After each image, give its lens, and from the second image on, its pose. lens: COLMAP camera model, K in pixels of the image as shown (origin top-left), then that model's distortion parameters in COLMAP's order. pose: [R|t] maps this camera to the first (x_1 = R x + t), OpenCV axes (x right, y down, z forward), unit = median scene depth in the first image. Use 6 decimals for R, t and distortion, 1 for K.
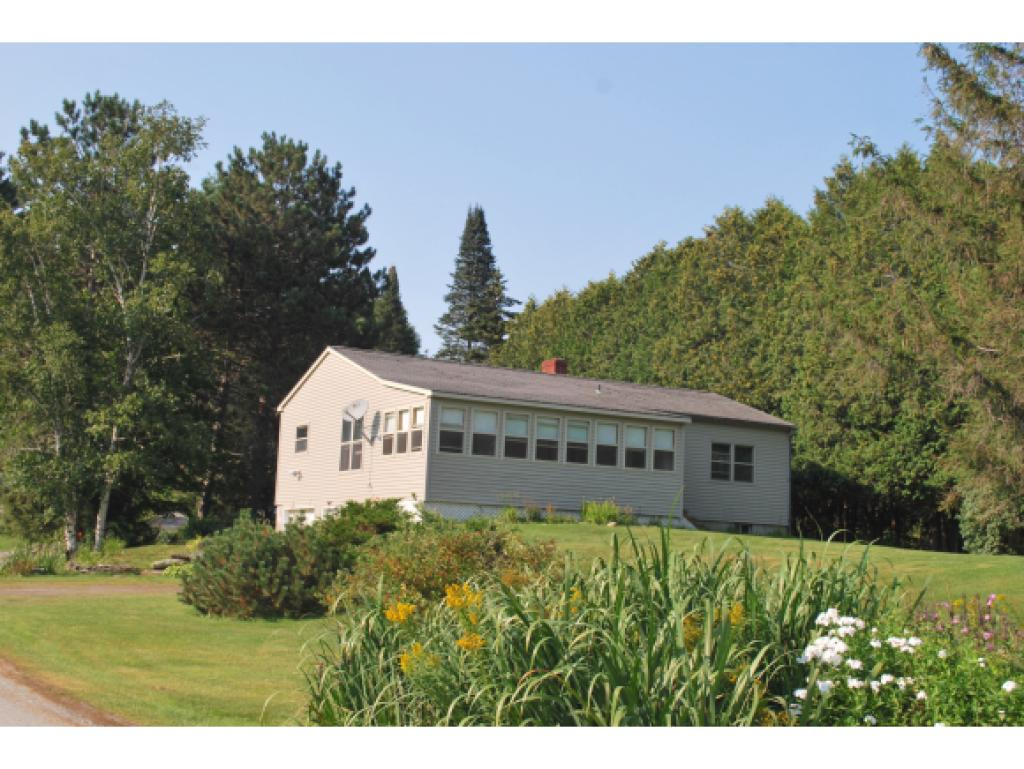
lens RADIAL K [[1574.6, 0, 512.0], [0, 1574.6, 384.5], [0, 0, 1]] dist [0.015424, -0.172565]
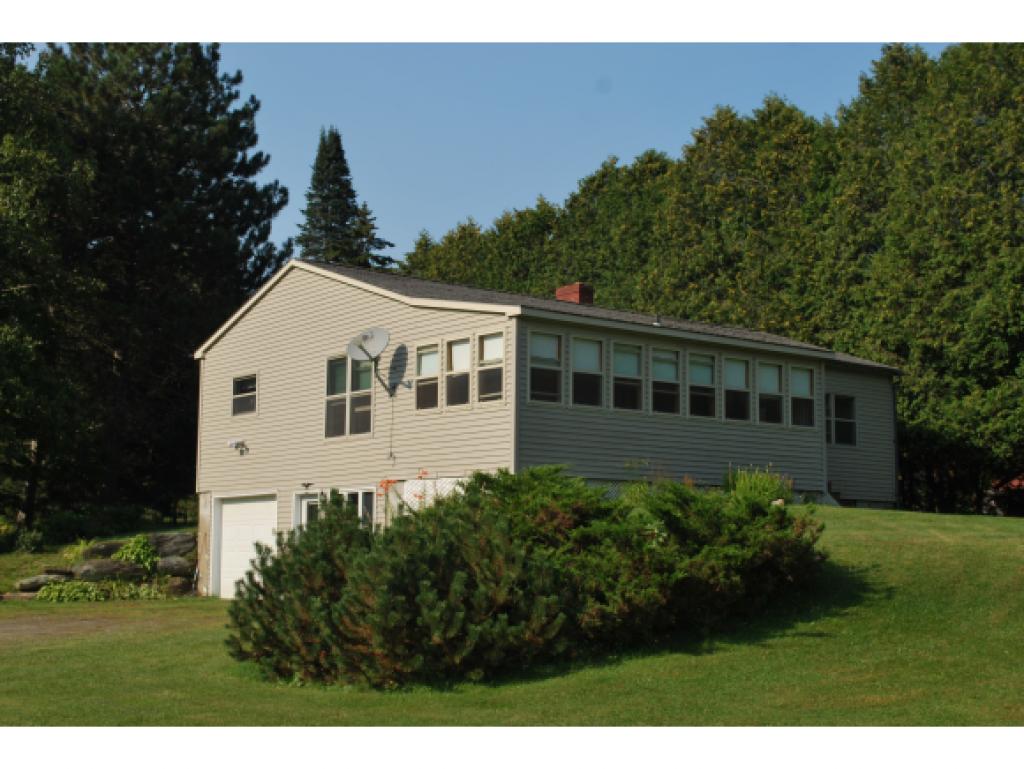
lens RADIAL K [[1574.6, 0, 512.0], [0, 1574.6, 384.5], [0, 0, 1]] dist [0.015424, -0.172565]
pose [[0.981311, -0.012109, 0.192047, -0.134461], [0.011154, 0.999919, 0.006051, 0.024093], [-0.192105, -0.003796, 0.981367, 0.265953]]
